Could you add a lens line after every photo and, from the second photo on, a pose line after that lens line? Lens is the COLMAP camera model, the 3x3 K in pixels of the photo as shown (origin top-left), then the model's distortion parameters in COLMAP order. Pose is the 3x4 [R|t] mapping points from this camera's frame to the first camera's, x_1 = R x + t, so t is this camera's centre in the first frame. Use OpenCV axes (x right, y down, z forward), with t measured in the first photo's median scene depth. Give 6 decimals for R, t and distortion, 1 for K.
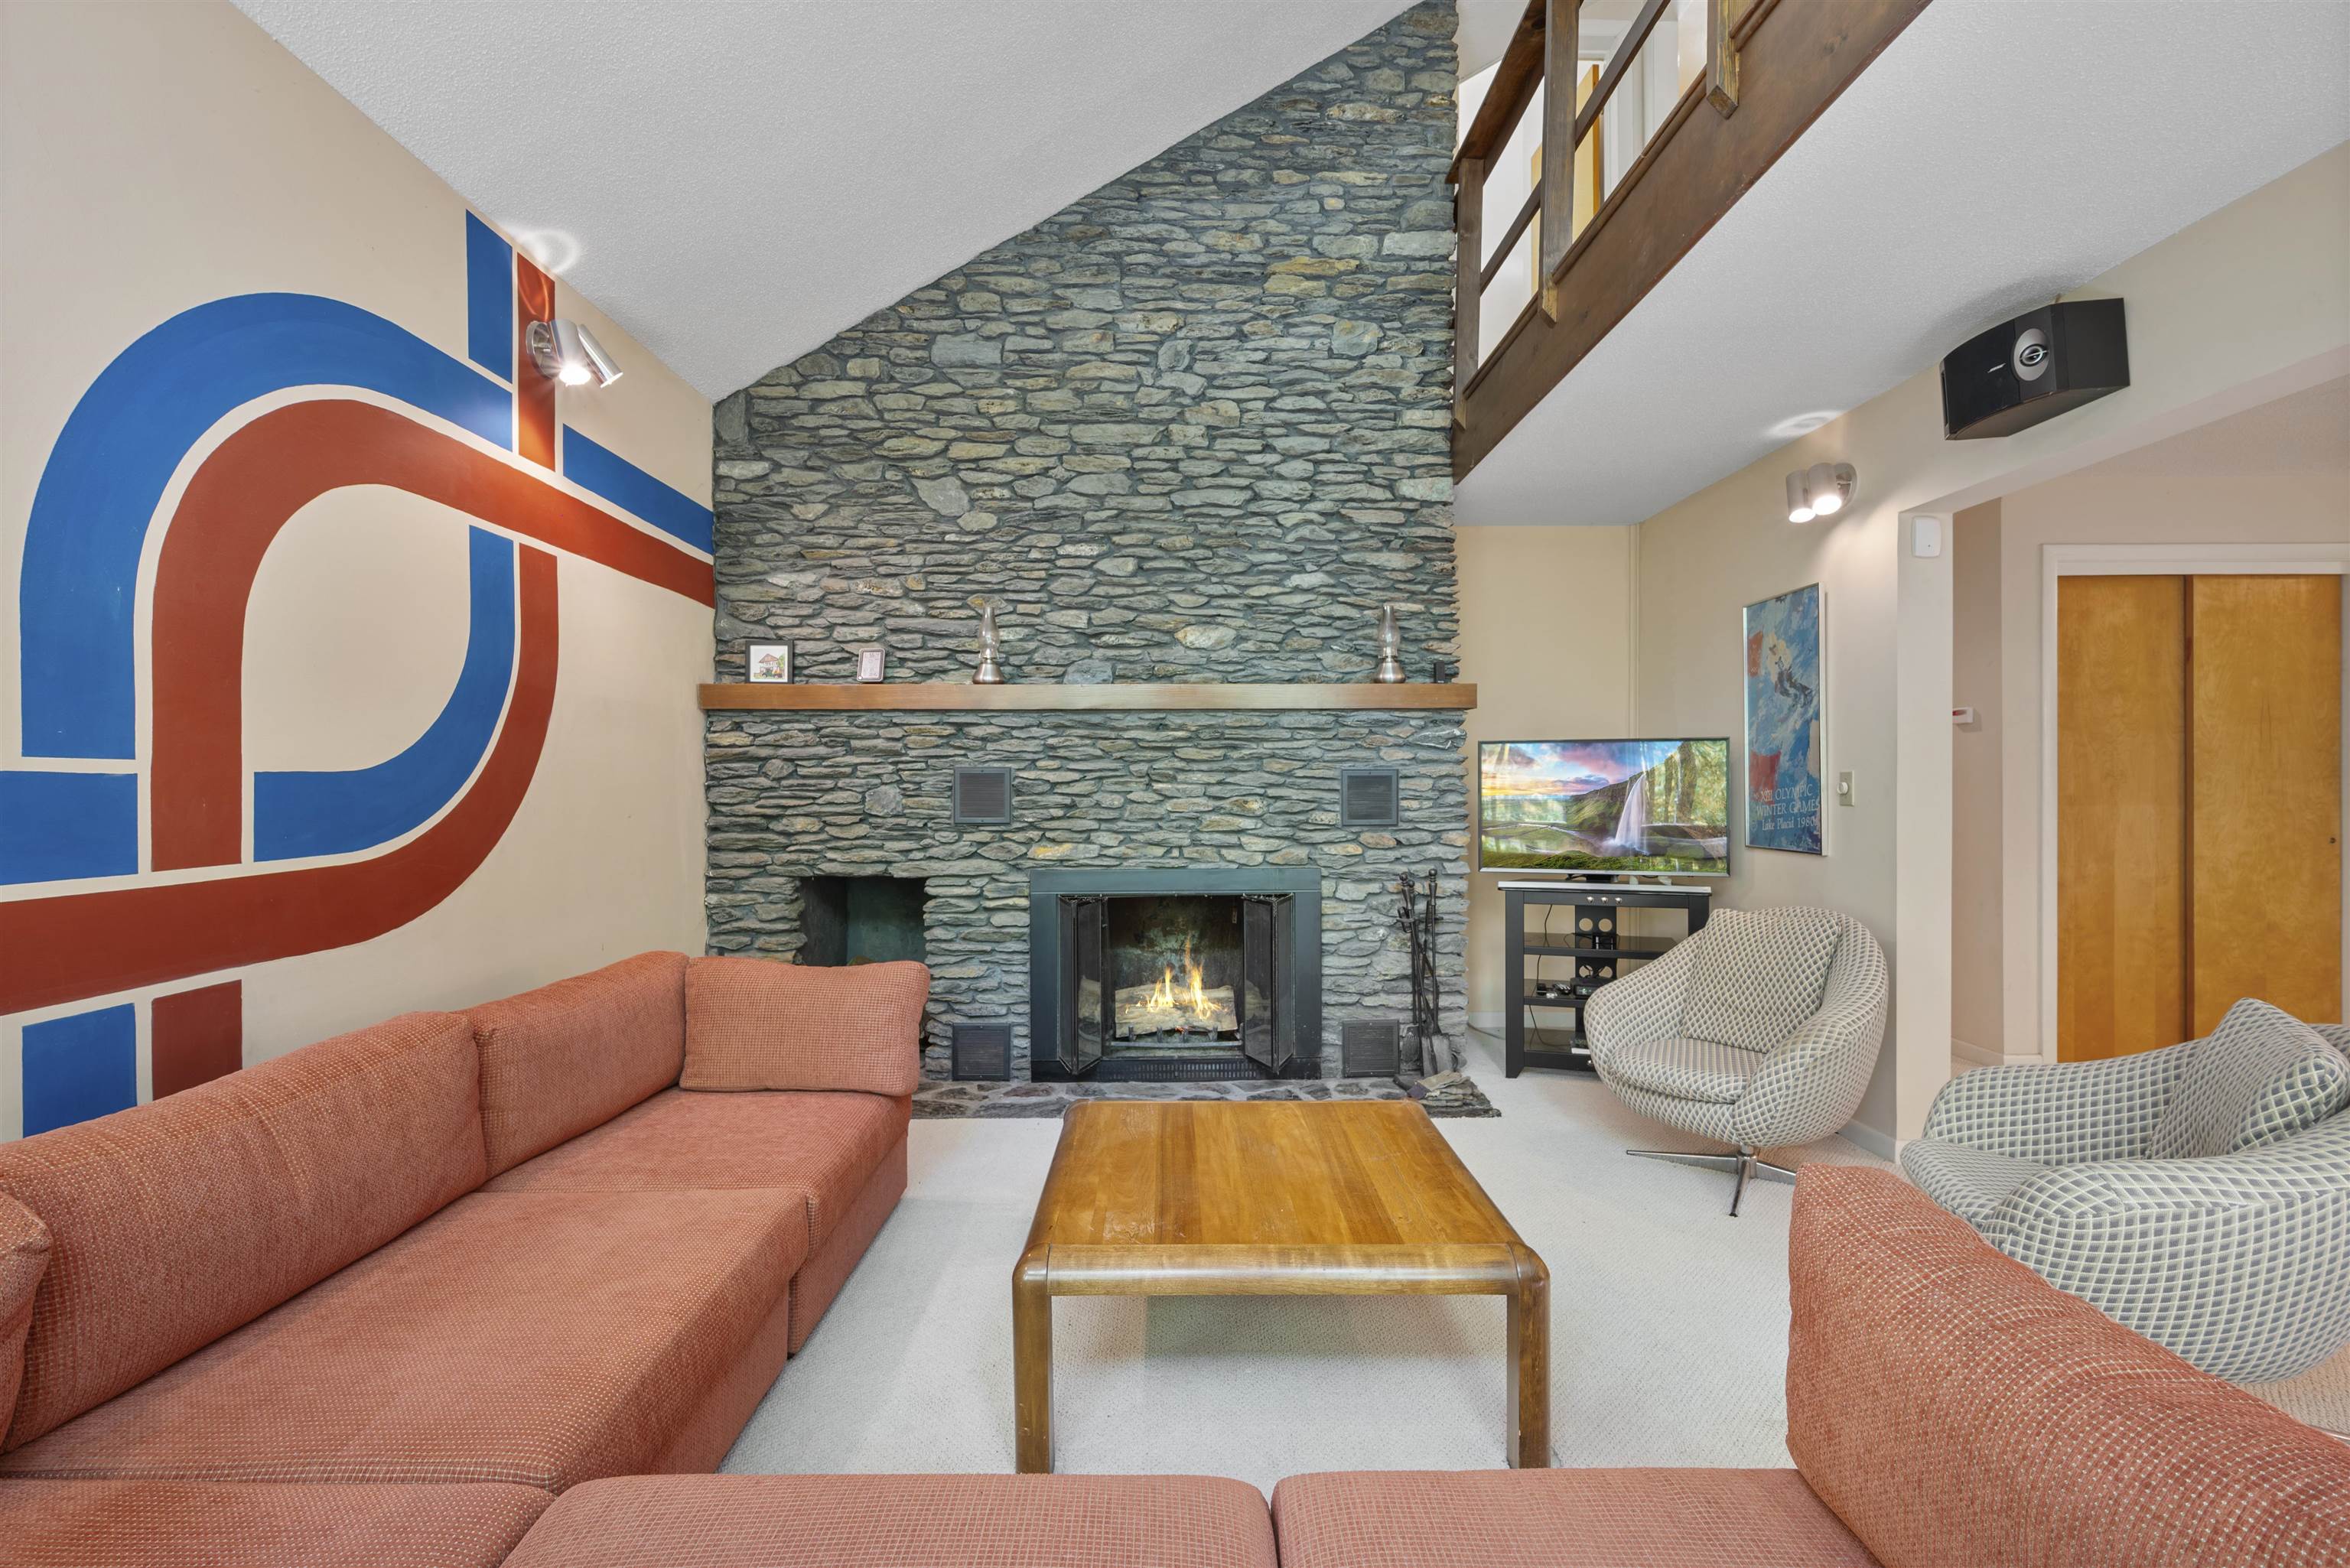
lens RADIAL K [[1043.6, 0, 1189.1], [0, 1043.6, 777.2], [0, 0, 1]] dist [0.001958, -0.000322]
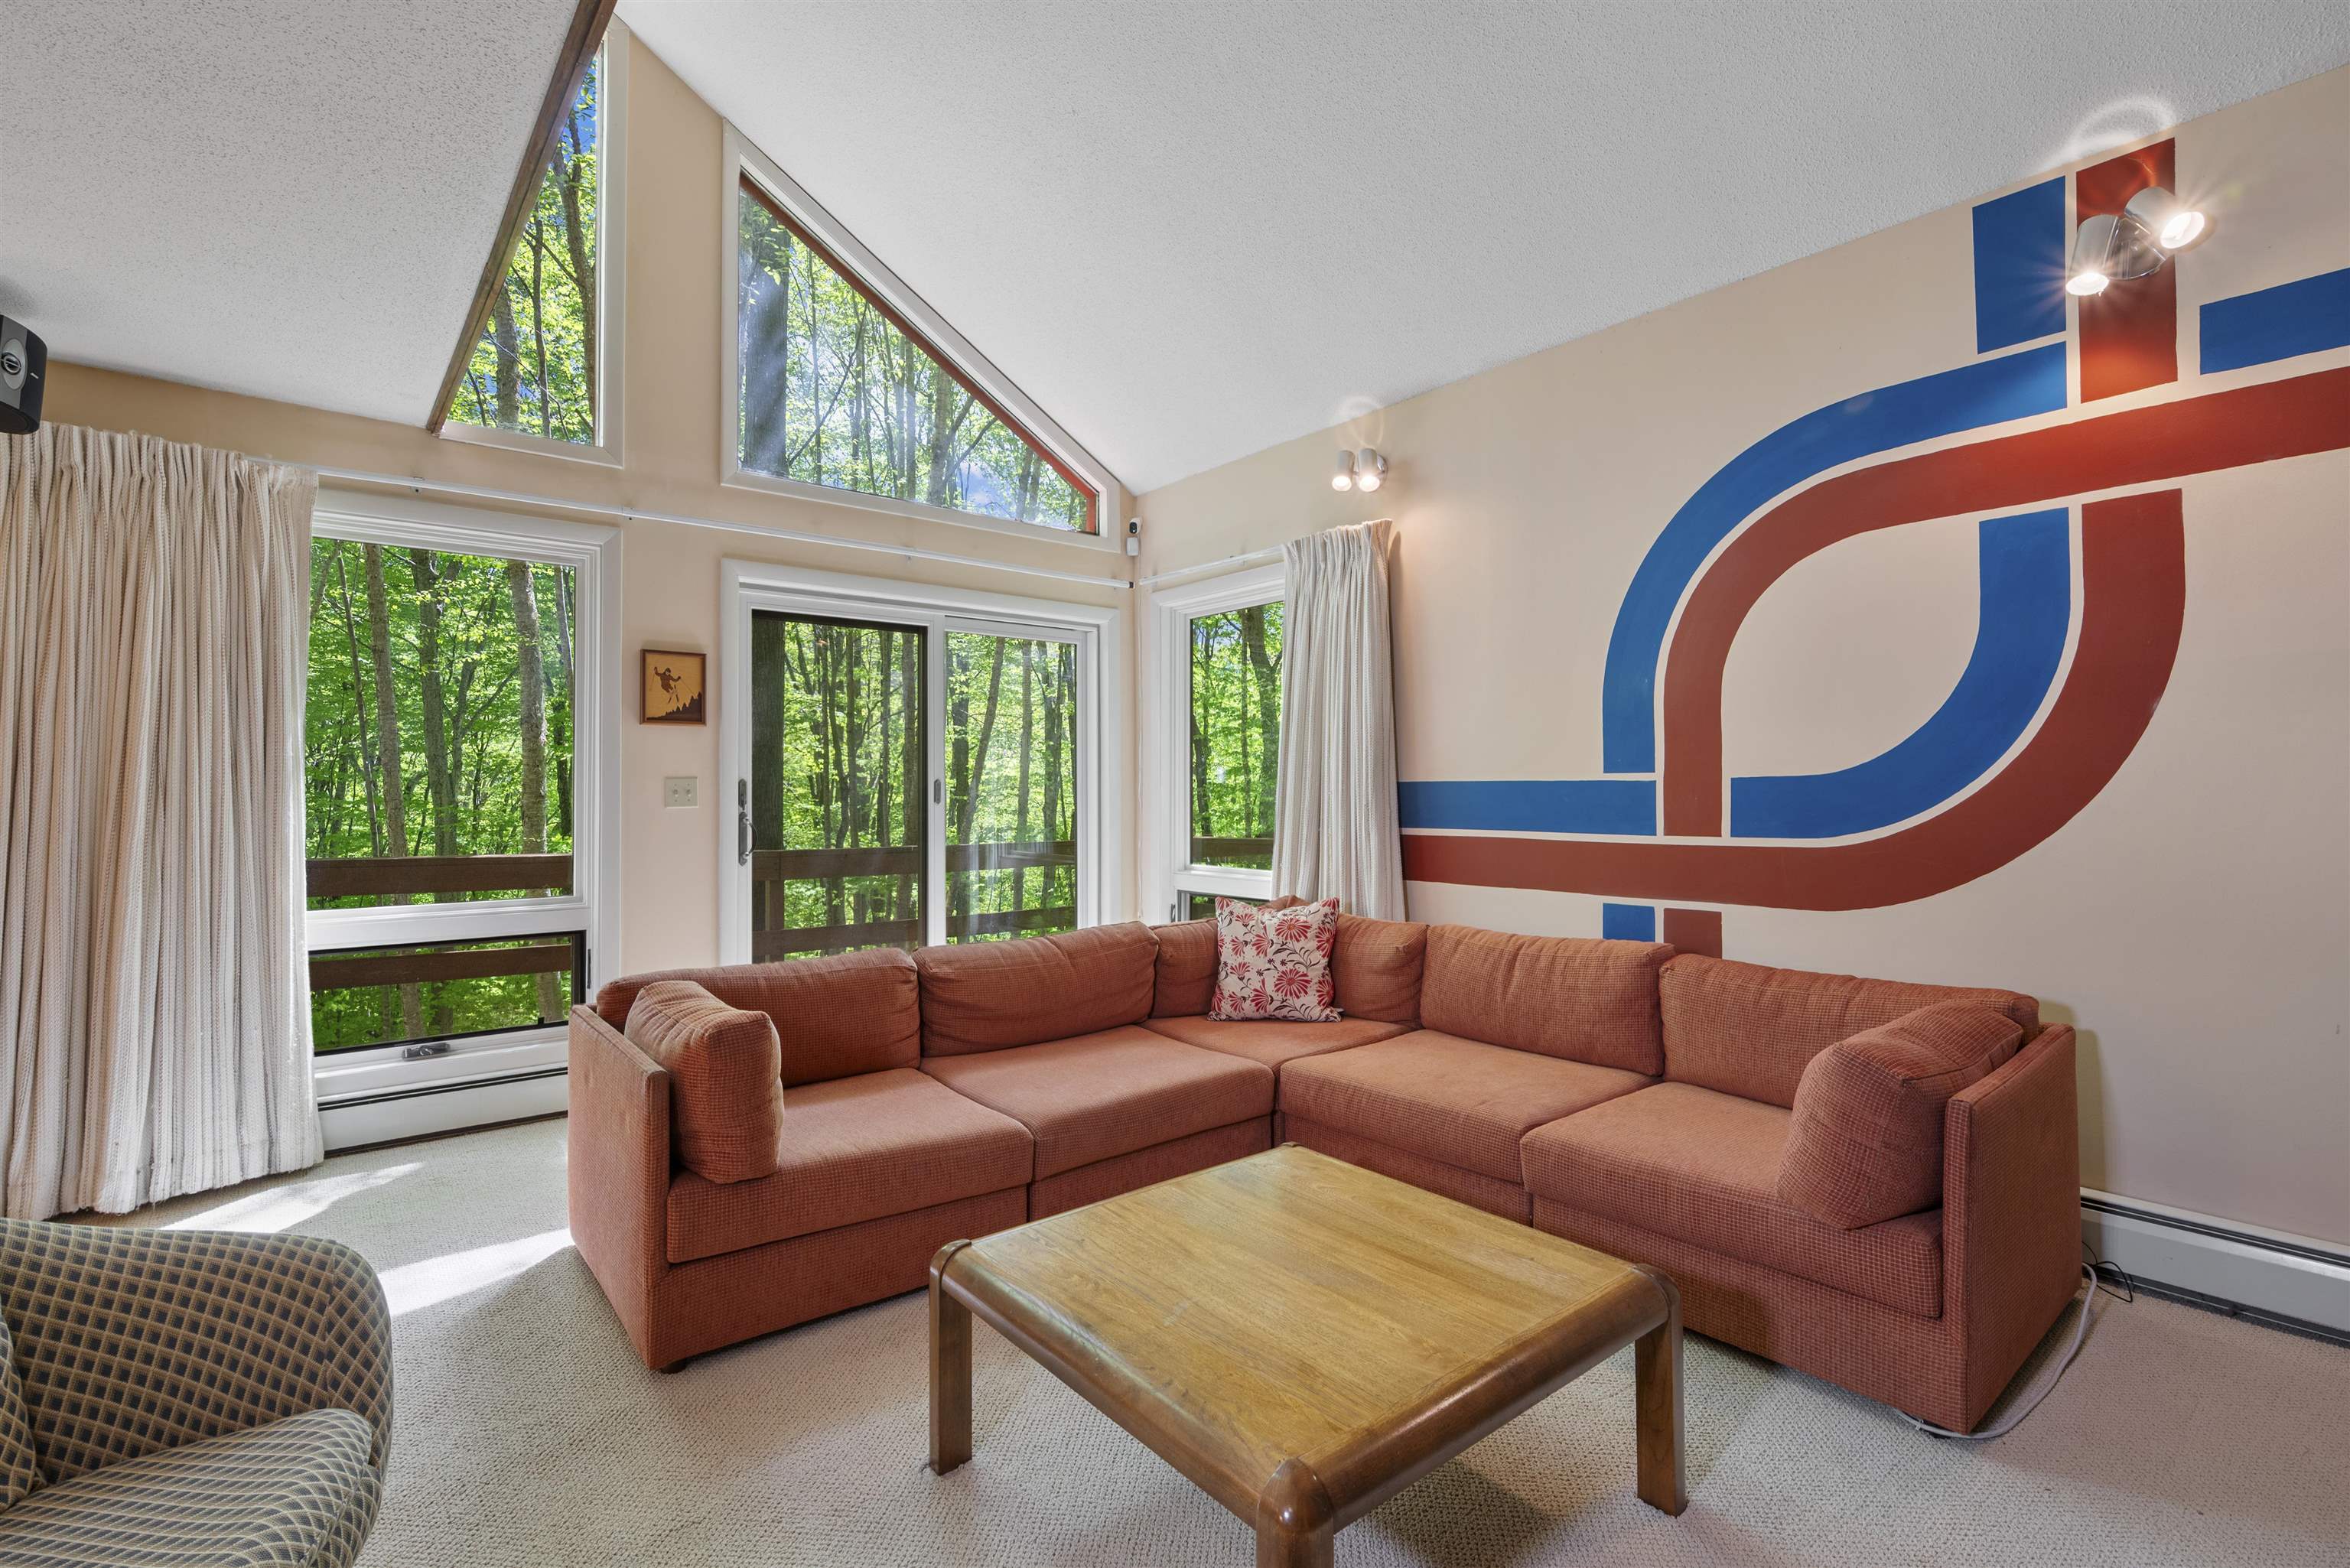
lens RADIAL K [[1084.6, 0, 1183.0], [0, 1084.6, 769.2], [0, 0, 1]] dist [0.001162, 0.000142]
pose [[-0.787157, -0.004612, -0.616736, 0.351502], [0.012137, 0.999663, -0.022966, 0.004640], [0.616633, -0.025563, -0.786835, 0.875127]]
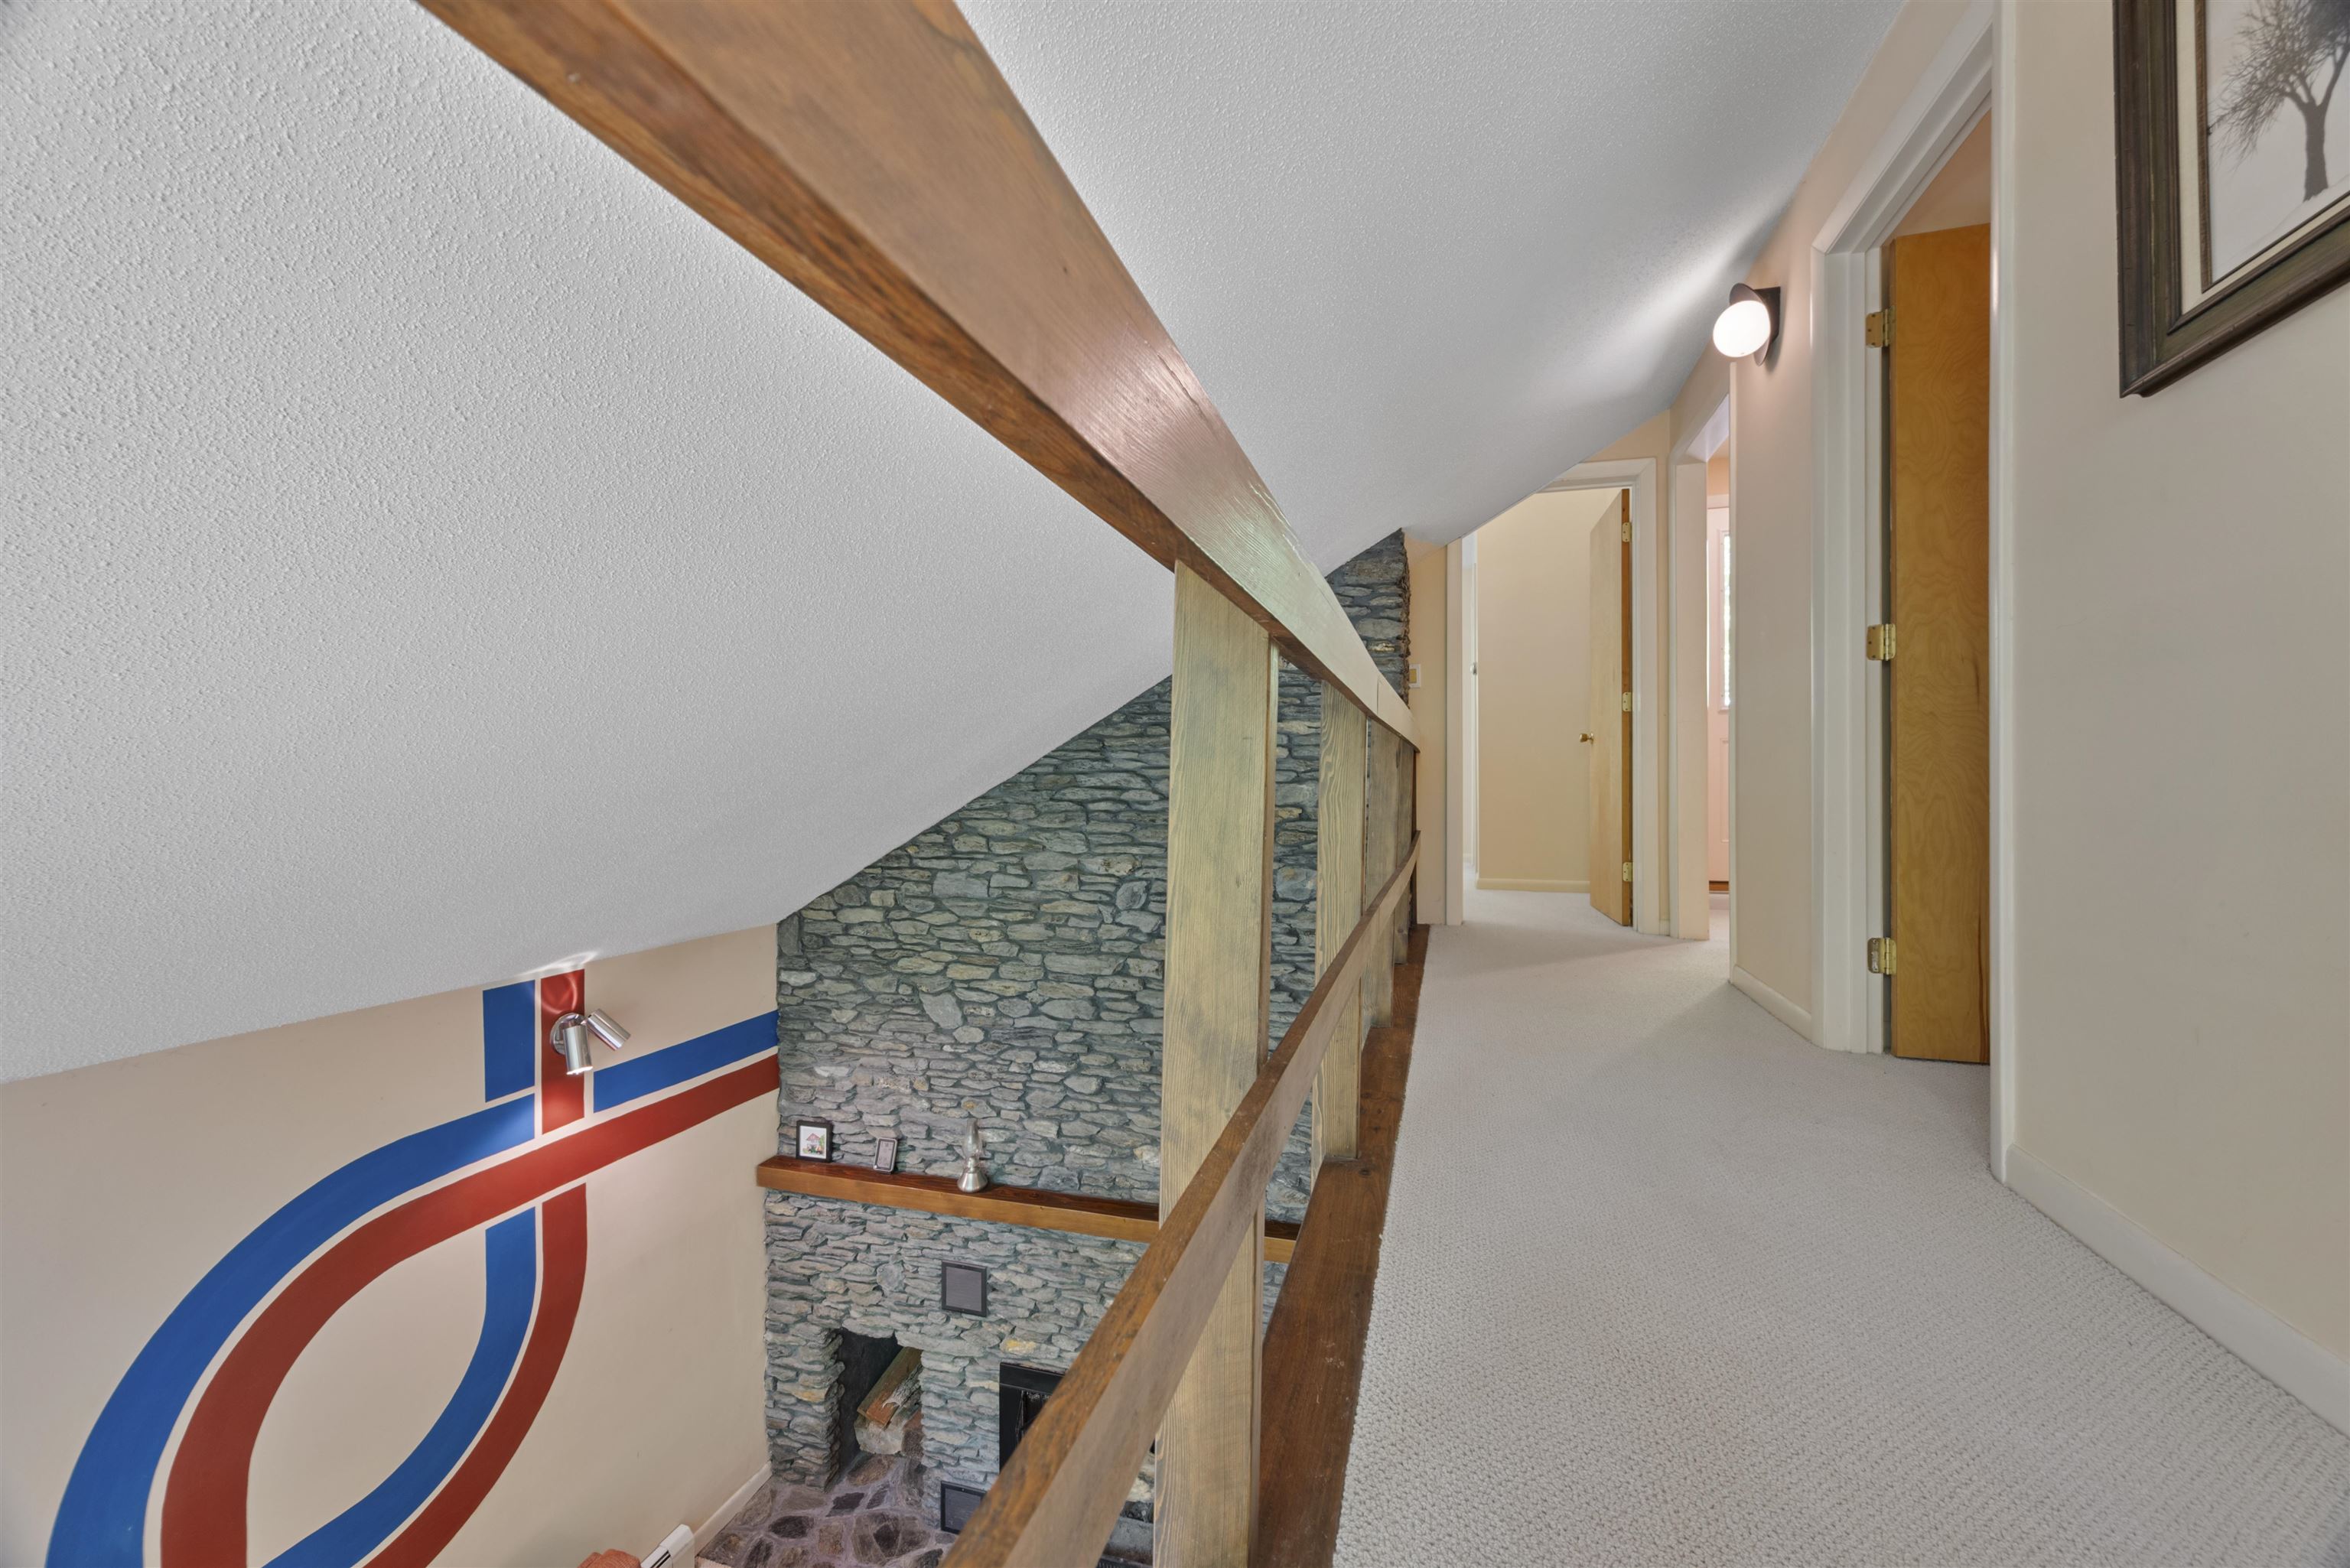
lens RADIAL K [[928.1, 0, 1175.0], [0, 928.1, 784.0], [0, 0, 1]] dist [0.002724, 0.000116]
pose [[0.955774, 0.003332, -0.294083, 0.313503], [-0.000748, 0.999960, 0.008899, -0.531244], [0.294101, -0.008285, 0.955739, 0.094505]]
